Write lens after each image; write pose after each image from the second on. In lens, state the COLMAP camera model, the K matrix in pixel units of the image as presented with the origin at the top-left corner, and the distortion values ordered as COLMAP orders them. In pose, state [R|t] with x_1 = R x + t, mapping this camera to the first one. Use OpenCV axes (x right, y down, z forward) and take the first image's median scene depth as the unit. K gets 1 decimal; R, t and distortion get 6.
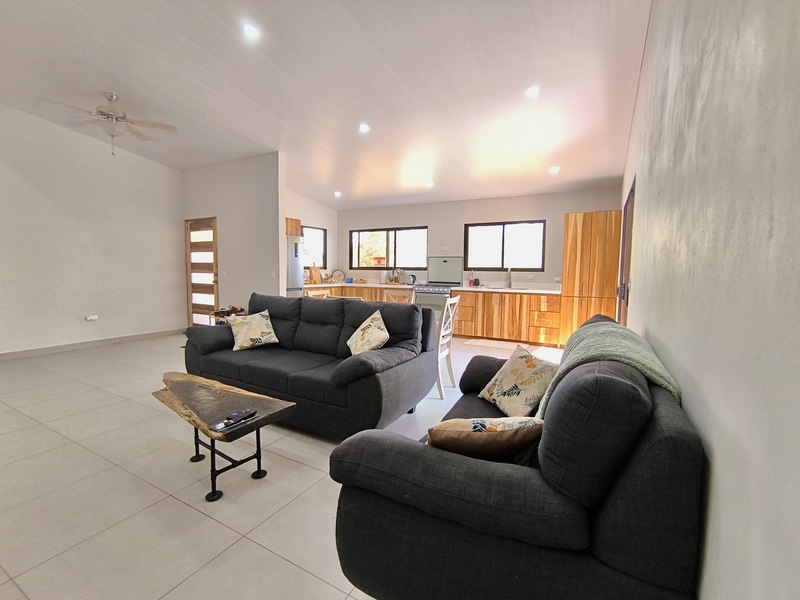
lens RADIAL K [[364.1, 0, 398.5], [0, 364.1, 296.9], [0, 0, 1]] dist [-0.027067, 0.000414]
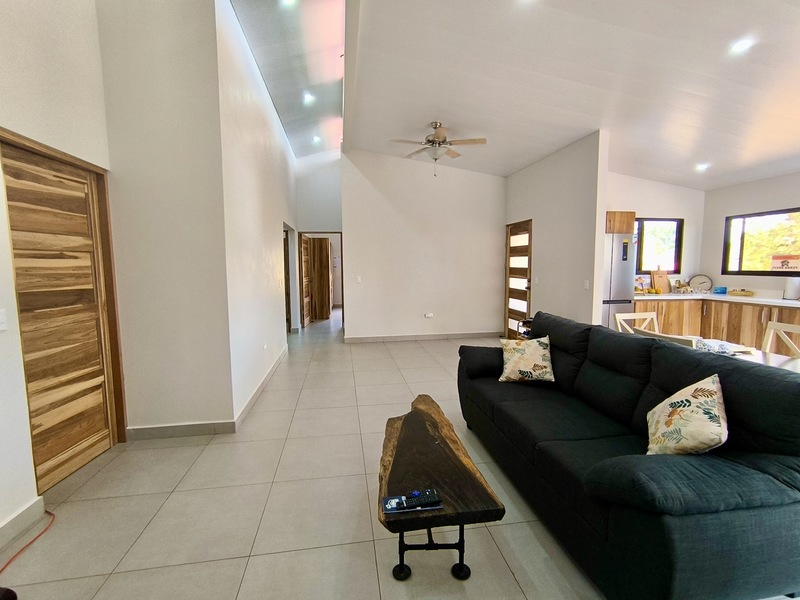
lens RADIAL K [[363.2, 0, 397.8], [0, 363.2, 297.7], [0, 0, 1]] dist [-0.019178, 0.011183]
pose [[0.616749, 0.059440, -0.784913, 0.032232], [-0.048664, 0.998117, 0.037348, -0.036301], [0.785654, 0.015163, 0.618480, 0.140094]]
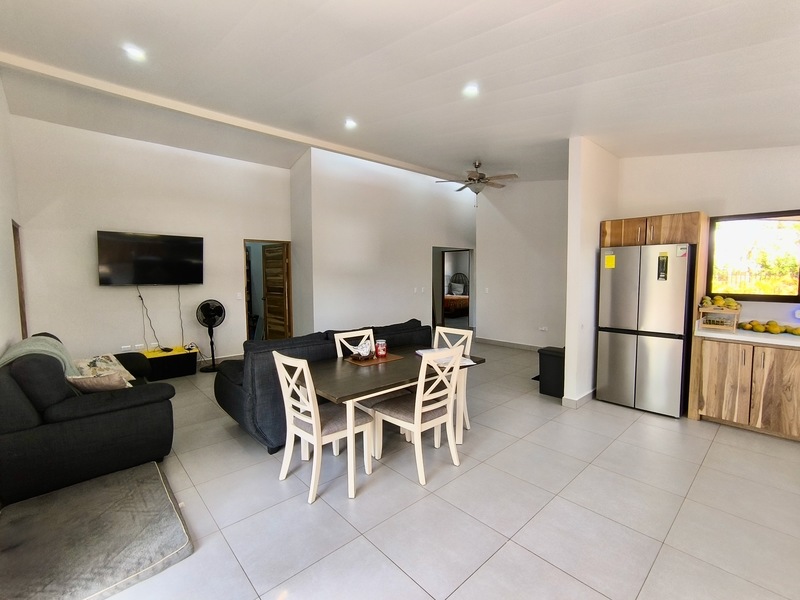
lens RADIAL K [[363.2, 0, 397.8], [0, 363.2, 297.7], [0, 0, 1]] dist [-0.019178, 0.011183]
pose [[-0.324246, 0.058505, -0.944162, 0.419502], [-0.071100, 0.993755, 0.085995, -0.104652], [0.943297, 0.095013, -0.318061, 0.806172]]
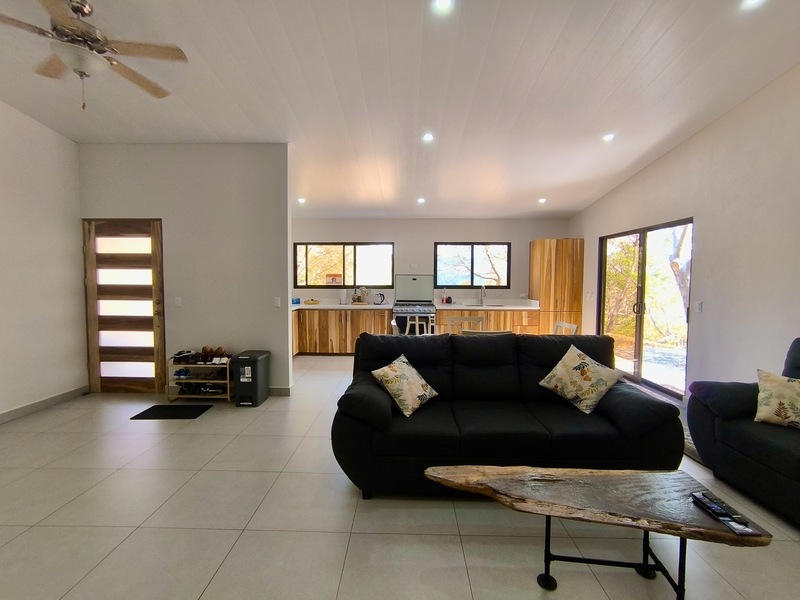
lens RADIAL K [[363.2, 0, 397.8], [0, 363.2, 297.7], [0, 0, 1]] dist [-0.019178, 0.011183]
pose [[0.888197, -0.029902, 0.458488, -0.416640], [0.040130, 0.999115, -0.012580, -0.043818], [-0.457706, 0.029572, 0.888612, 0.178992]]
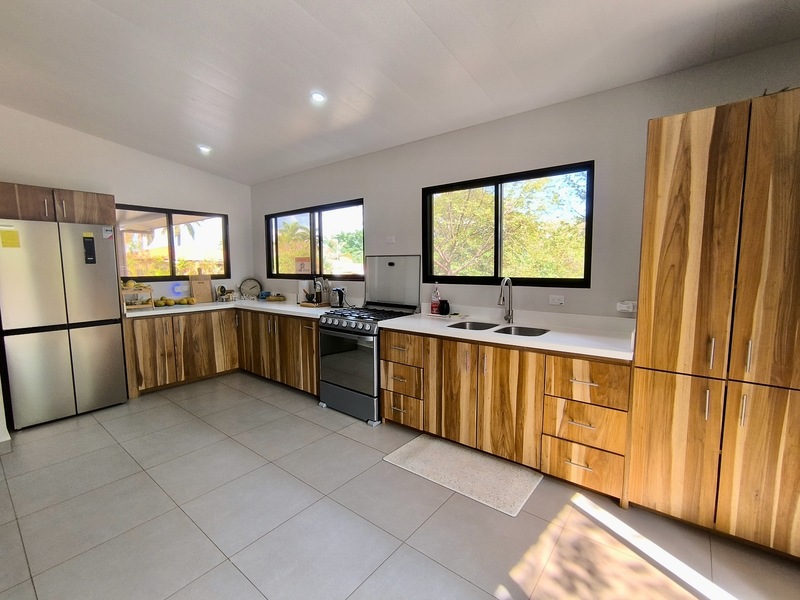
lens RADIAL K [[363.2, 0, 397.8], [0, 363.2, 297.7], [0, 0, 1]] dist [-0.019178, 0.011183]
pose [[0.985379, -0.003303, -0.170346, 0.260854], [0.006509, 0.999812, 0.018265, -0.068518], [0.170254, -0.019107, 0.985215, 0.567411]]
